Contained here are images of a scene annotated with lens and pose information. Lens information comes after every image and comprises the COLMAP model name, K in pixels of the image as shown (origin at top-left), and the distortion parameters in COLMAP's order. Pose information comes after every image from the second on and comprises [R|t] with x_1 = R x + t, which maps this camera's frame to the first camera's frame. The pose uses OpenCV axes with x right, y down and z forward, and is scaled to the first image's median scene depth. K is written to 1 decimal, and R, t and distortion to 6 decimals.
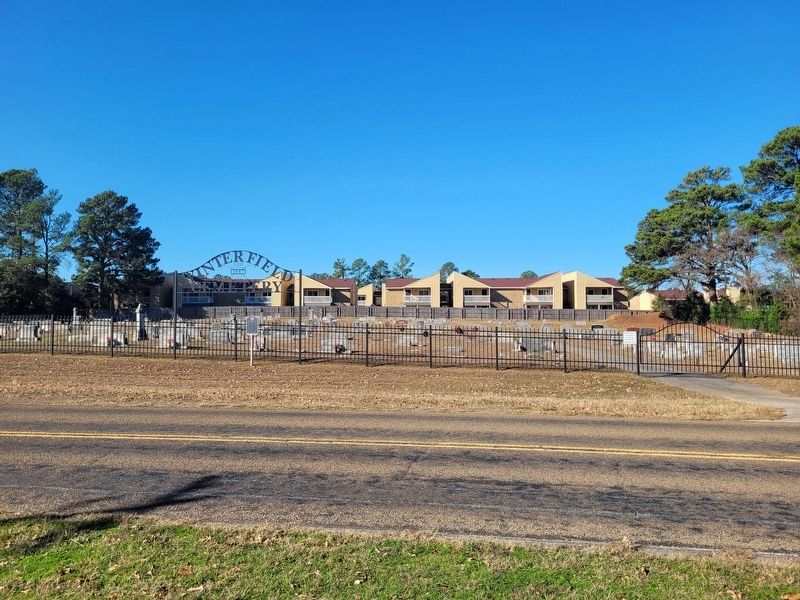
lens RADIAL K [[607.7, 0, 399.0], [0, 607.7, 300.2], [0, 0, 1]] dist [0.029509, -0.018699]
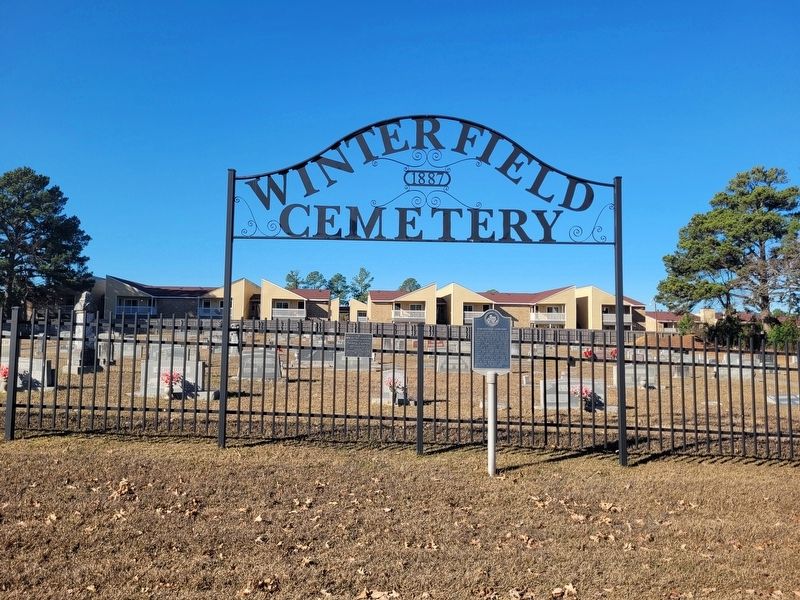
lens RADIAL K [[607.7, 0, 401.2], [0, 607.7, 299.9], [0, 0, 1]] dist [0.029509, -0.018699]
pose [[0.993424, 0.022656, 0.112229, -0.080408], [-0.018834, 0.999210, -0.035003, 0.007904], [-0.112933, 0.032659, 0.993066, 0.173470]]
